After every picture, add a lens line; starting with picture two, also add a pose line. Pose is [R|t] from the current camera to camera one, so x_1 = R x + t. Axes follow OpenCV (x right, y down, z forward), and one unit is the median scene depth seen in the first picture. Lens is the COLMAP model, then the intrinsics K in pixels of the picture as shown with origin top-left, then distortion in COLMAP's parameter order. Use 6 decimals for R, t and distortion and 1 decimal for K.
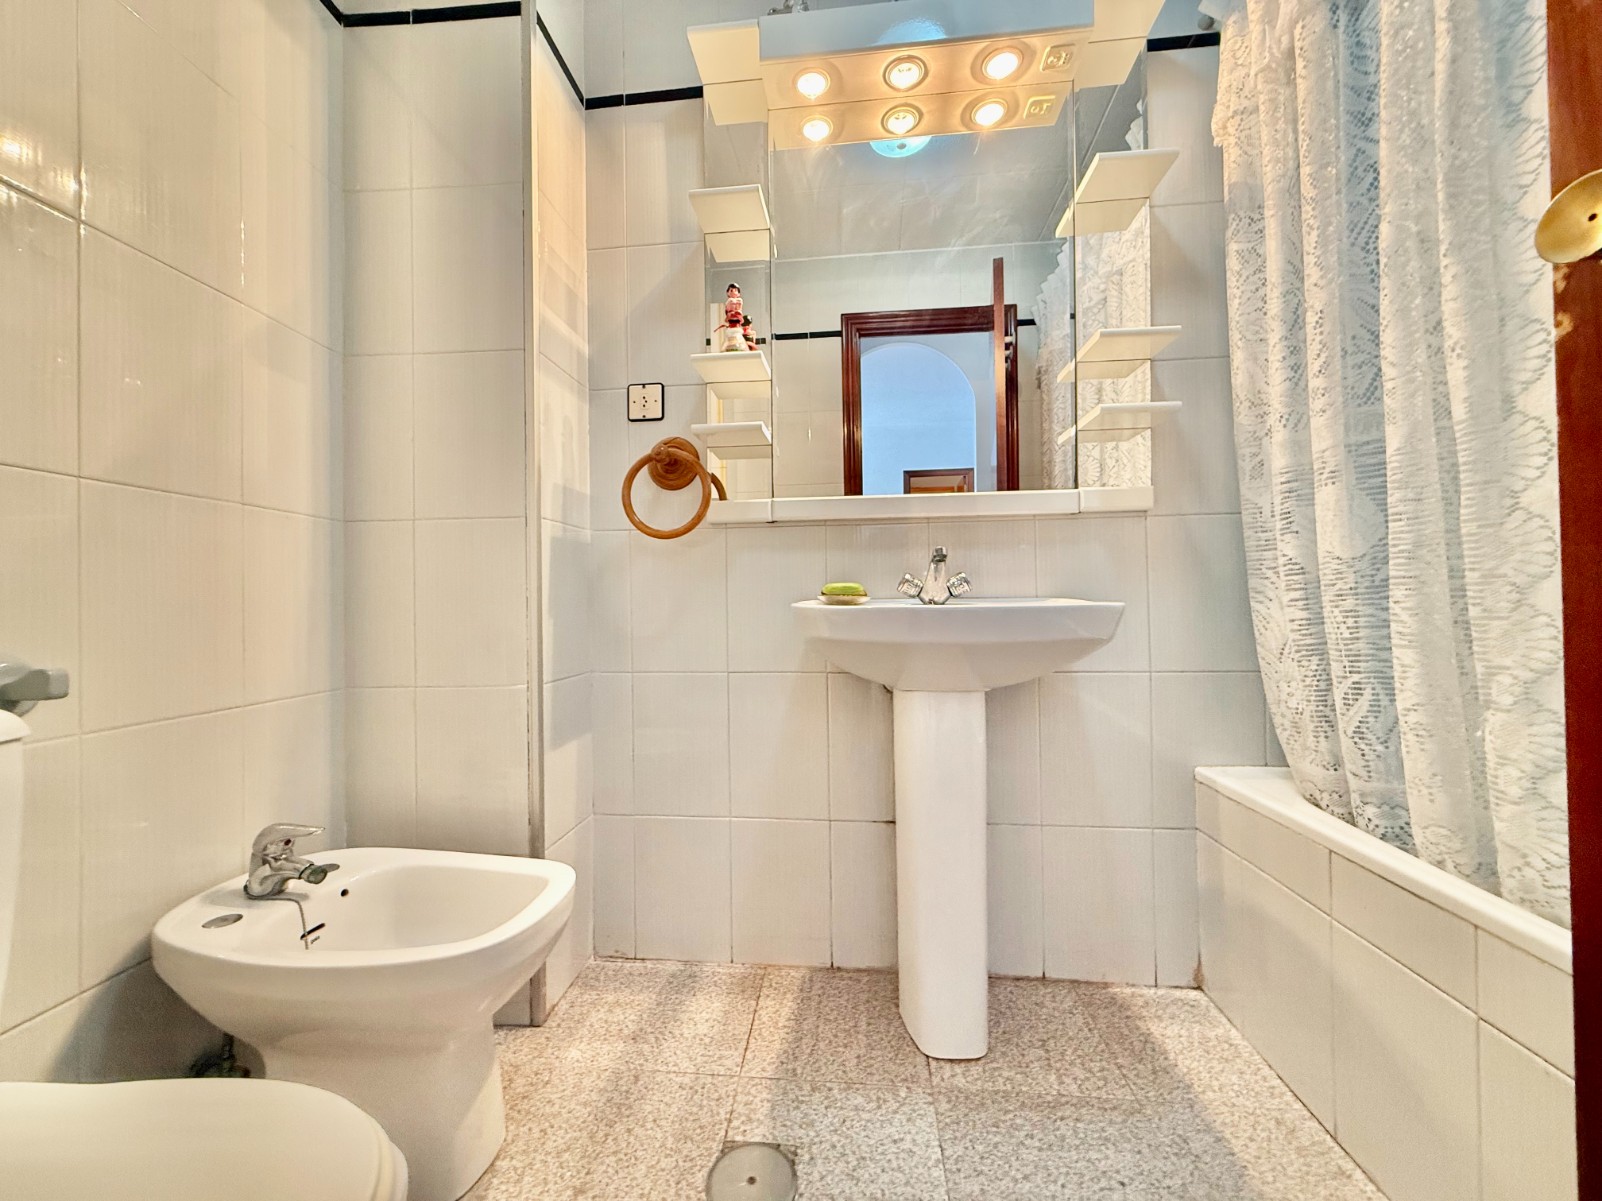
lens RADIAL K [[642.5, 0, 798.5], [0, 642.5, 598.9], [0, 0, 1]] dist [0.000478, -0.000114]
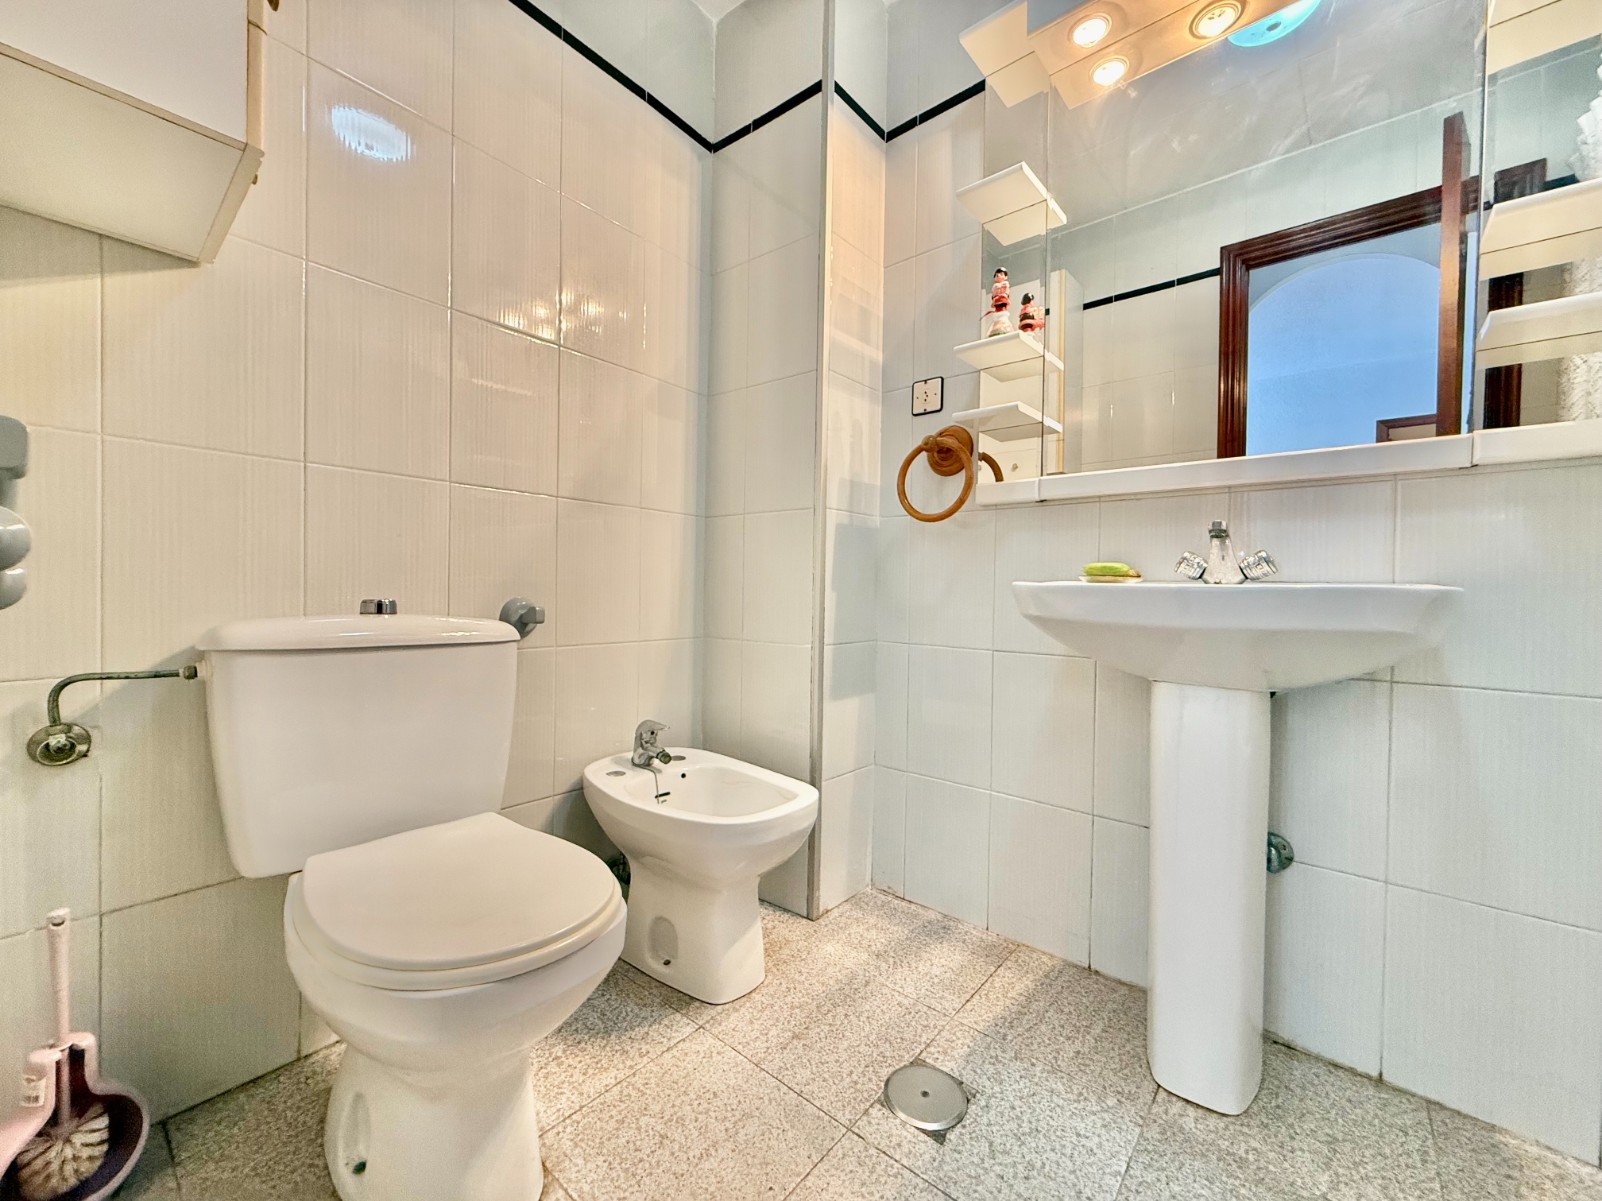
lens RADIAL K [[642.5, 0, 791.2], [0, 642.5, 599.8], [0, 0, 1]] dist [0.000478, -0.000114]
pose [[0.817934, 0.035445, -0.574219, 0.236572], [-0.023694, 0.999329, 0.027935, 0.013660], [0.574824, -0.009244, 0.818225, -0.027536]]
